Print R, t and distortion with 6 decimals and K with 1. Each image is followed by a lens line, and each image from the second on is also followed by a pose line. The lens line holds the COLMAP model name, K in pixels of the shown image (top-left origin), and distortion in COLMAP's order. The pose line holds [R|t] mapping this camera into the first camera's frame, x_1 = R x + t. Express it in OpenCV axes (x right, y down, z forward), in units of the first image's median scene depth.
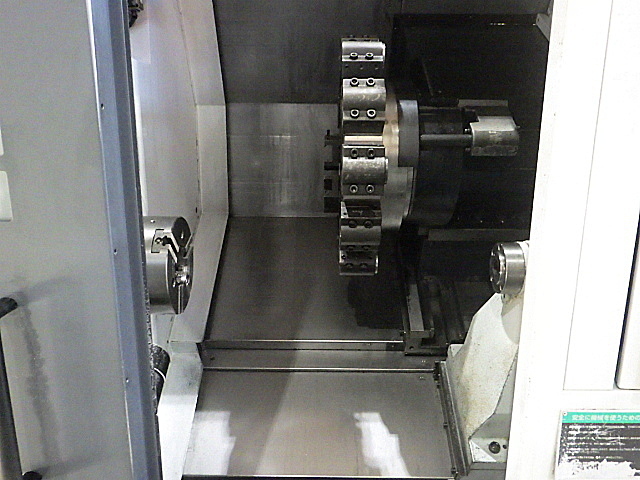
lens RADIAL K [[523.3, 0, 318.5], [0, 523.3, 240.4], [0, 0, 1]] dist [-0.007135, -0.003092]
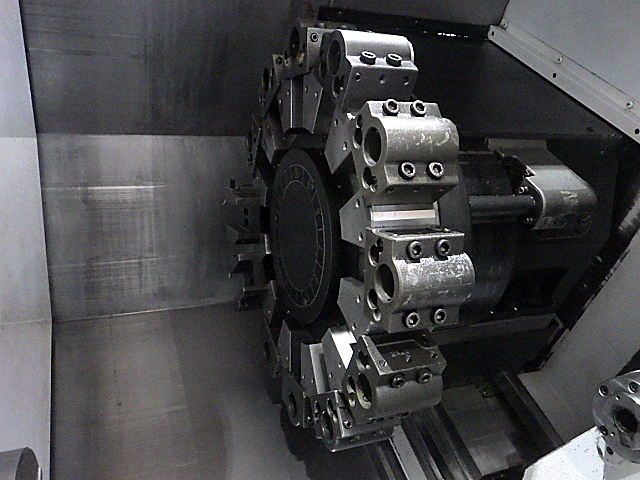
lens RADIAL K [[523.3, 0, 318.5], [0, 523.3, 240.4], [0, 0, 1]] dist [-0.007135, -0.003092]
pose [[0.917120, -0.069378, 0.392528, -0.193778], [0.085202, 0.996098, -0.023014, -0.160940], [-0.389400, 0.054551, 0.919452, 0.542490]]
